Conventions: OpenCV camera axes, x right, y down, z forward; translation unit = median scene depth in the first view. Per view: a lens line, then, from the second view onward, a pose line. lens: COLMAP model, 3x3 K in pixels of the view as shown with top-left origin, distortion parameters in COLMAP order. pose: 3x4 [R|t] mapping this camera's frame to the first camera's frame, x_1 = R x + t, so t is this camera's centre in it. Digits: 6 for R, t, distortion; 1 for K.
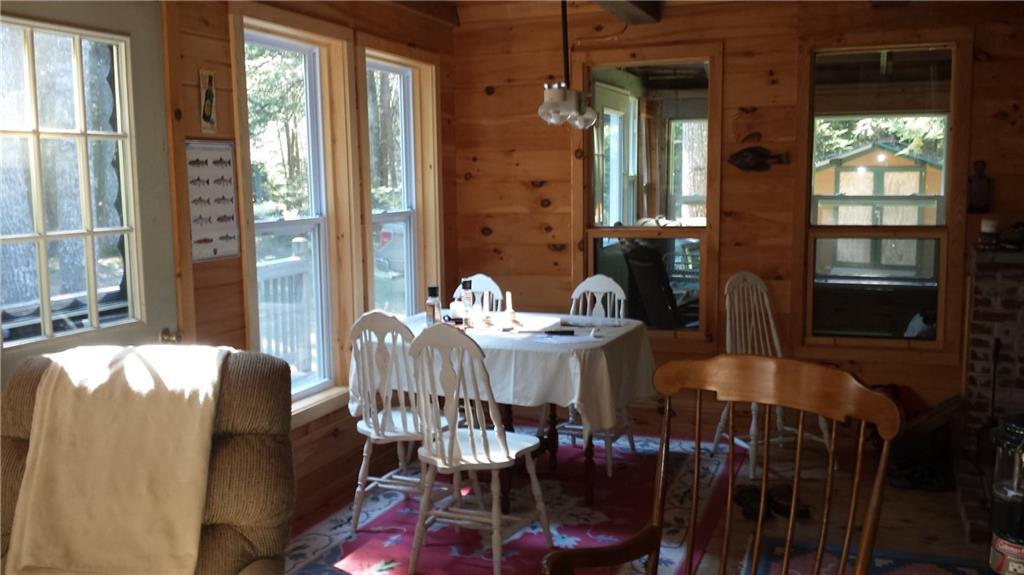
lens RADIAL K [[955.8, 0, 512.2], [0, 955.8, 288.5], [0, 0, 1]] dist [0.001433, 0.000000]
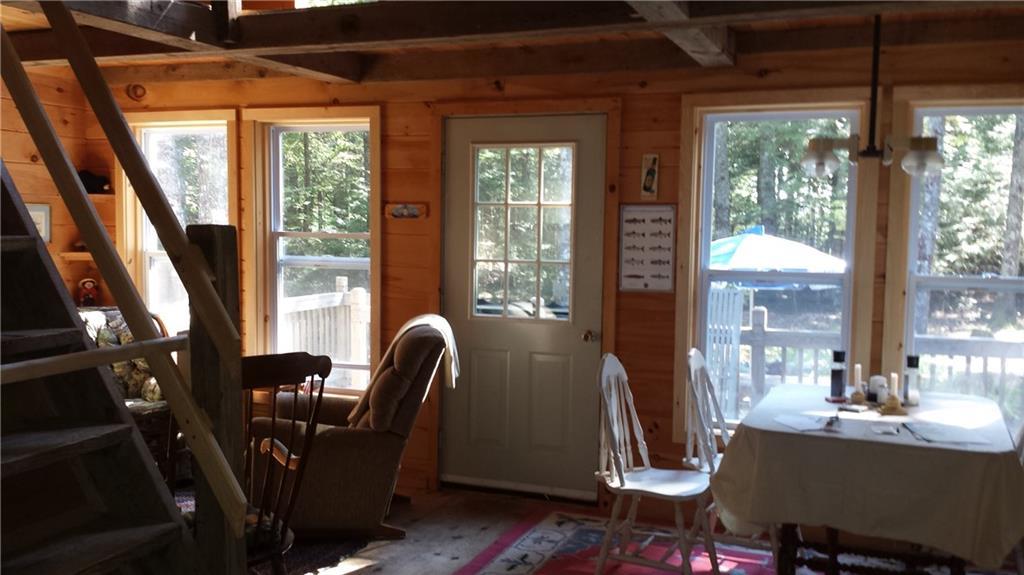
lens RADIAL K [[955.8, 0, 511.7], [0, 955.8, 288.5], [0, 0, 1]] dist [0.001433, 0.000000]
pose [[0.008222, 0.095777, -0.995369, 1.062443], [-0.120945, 0.988190, 0.094087, -0.141136], [0.992625, 0.119612, 0.019708, 0.789275]]
